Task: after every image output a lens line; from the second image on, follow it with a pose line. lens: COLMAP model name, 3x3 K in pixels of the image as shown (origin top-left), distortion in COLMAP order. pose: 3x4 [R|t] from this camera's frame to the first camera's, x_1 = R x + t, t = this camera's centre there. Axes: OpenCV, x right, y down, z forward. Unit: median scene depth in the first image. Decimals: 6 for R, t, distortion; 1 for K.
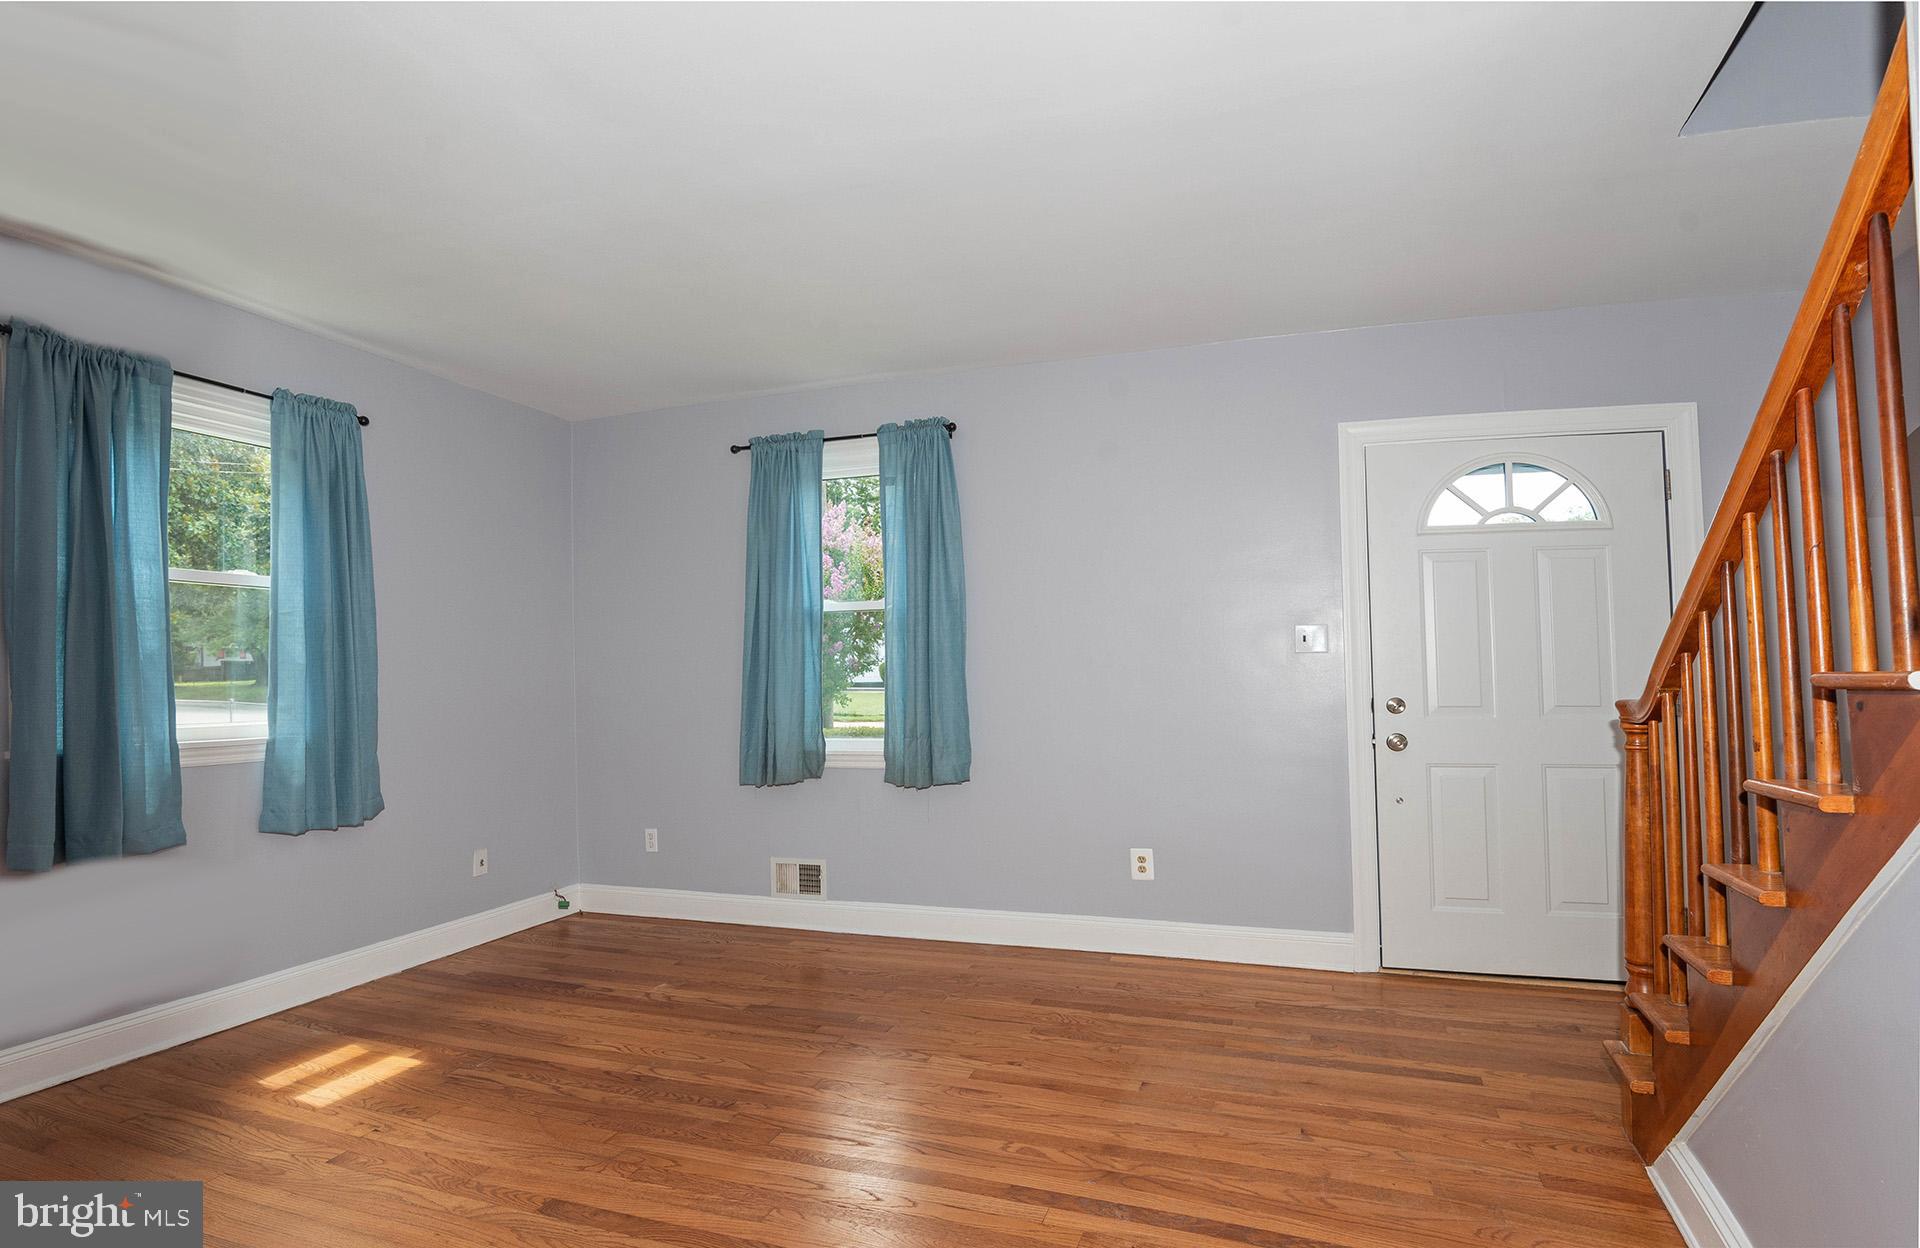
lens RADIAL K [[924.9, 0, 1014.8], [0, 924.9, 658.5], [0, 0, 1]] dist [0.057791, 0.000493]
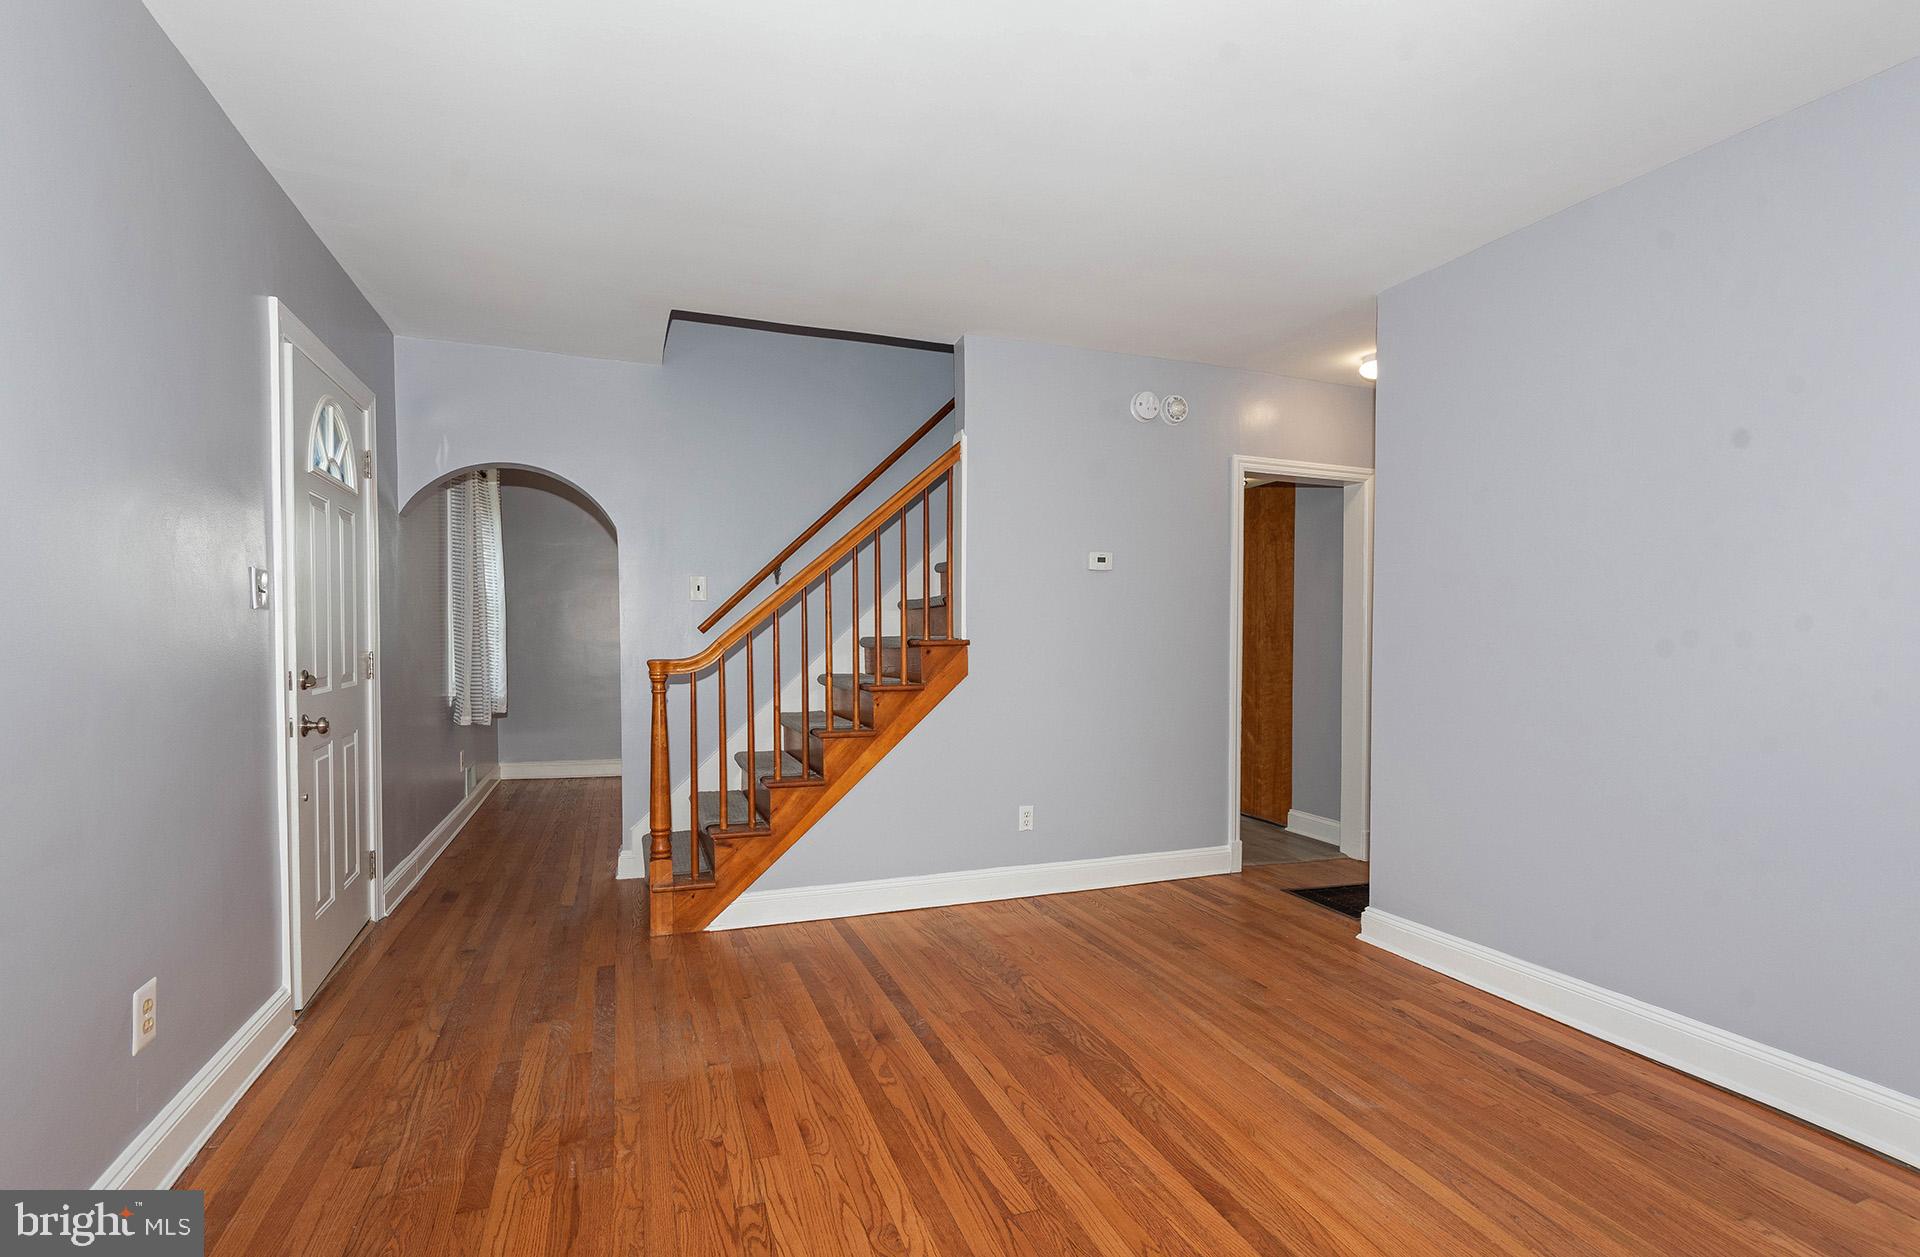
lens RADIAL K [[924.9, 0, 963.2], [0, 924.9, 639.6], [0, 0, 1]] dist [0.057791, 0.000493]
pose [[-0.651634, 0.035019, 0.757725, -0.819683], [0.005405, 0.999123, -0.041526, 0.073369], [-0.758514, -0.022964, -0.651252, 1.549578]]
